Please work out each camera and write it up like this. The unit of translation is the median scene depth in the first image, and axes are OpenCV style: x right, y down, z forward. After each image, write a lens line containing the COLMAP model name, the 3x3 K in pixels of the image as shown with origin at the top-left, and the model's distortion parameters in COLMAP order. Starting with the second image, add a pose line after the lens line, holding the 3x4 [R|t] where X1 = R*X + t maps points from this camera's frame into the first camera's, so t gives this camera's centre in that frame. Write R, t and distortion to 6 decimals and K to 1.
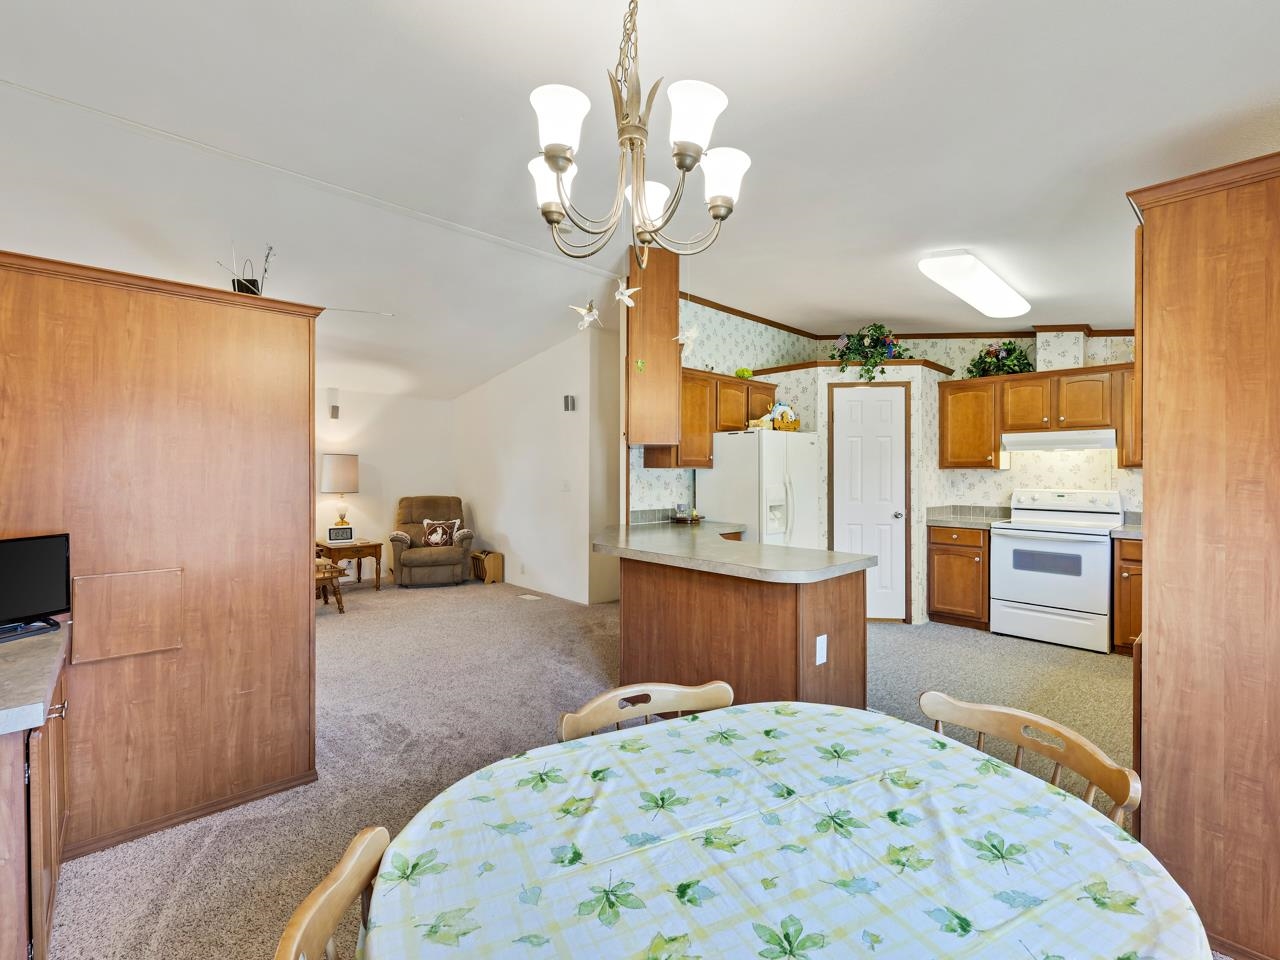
lens RADIAL K [[580.7, 0, 641.5], [0, 580.7, 468.3], [0, 0, 1]] dist [-0.000483, -0.000135]
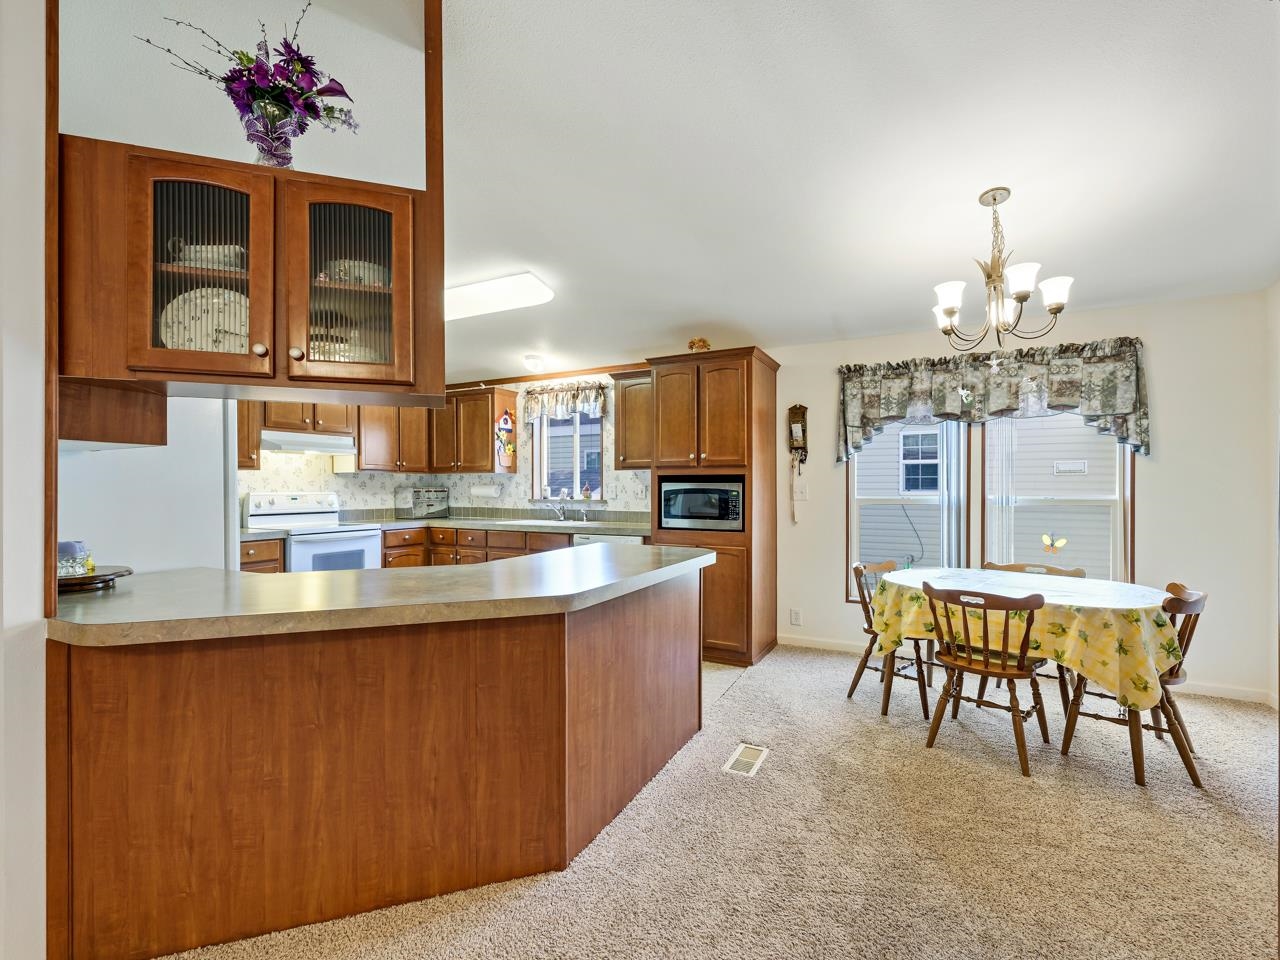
lens RADIAL K [[568.7, 0, 638.4], [0, 568.7, 487.0], [0, 0, 1]] dist [-0.004402, -0.000427]
pose [[-0.323355, -0.001937, 0.946276, -0.372348], [-0.001460, 0.999998, 0.001547, 0.024328], [-0.946277, -0.000882, -0.323357, 0.730245]]
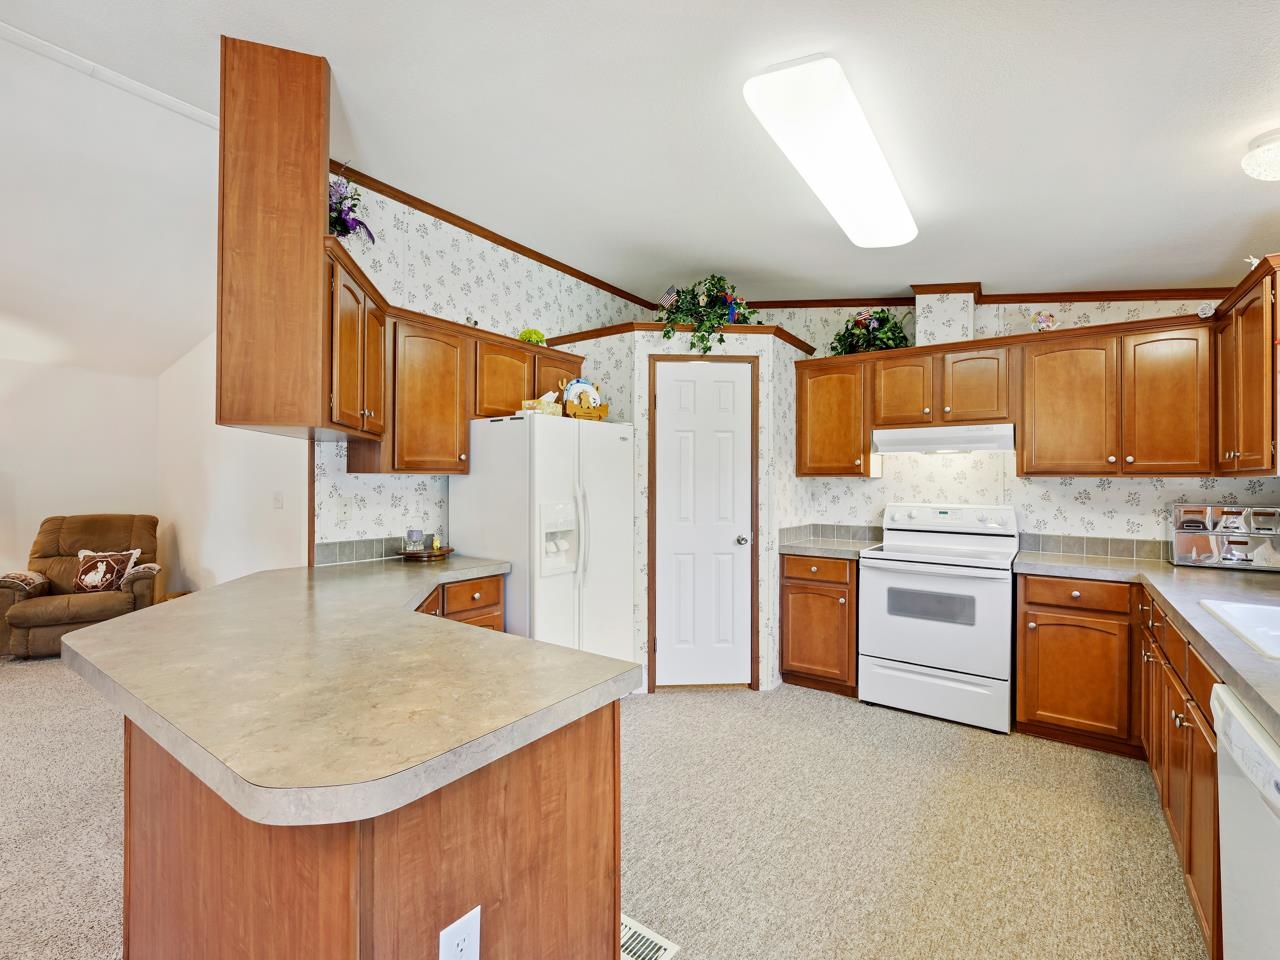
lens RADIAL K [[576.3, 0, 639.2], [0, 576.3, 475.1], [0, 0, 1]] dist [-0.002316, 0.000104]
pose [[0.982719, 0.004405, 0.185052, 0.183964], [-0.003762, 0.999986, -0.003827, 0.002645], [-0.185067, 0.003065, 0.982721, 0.319819]]
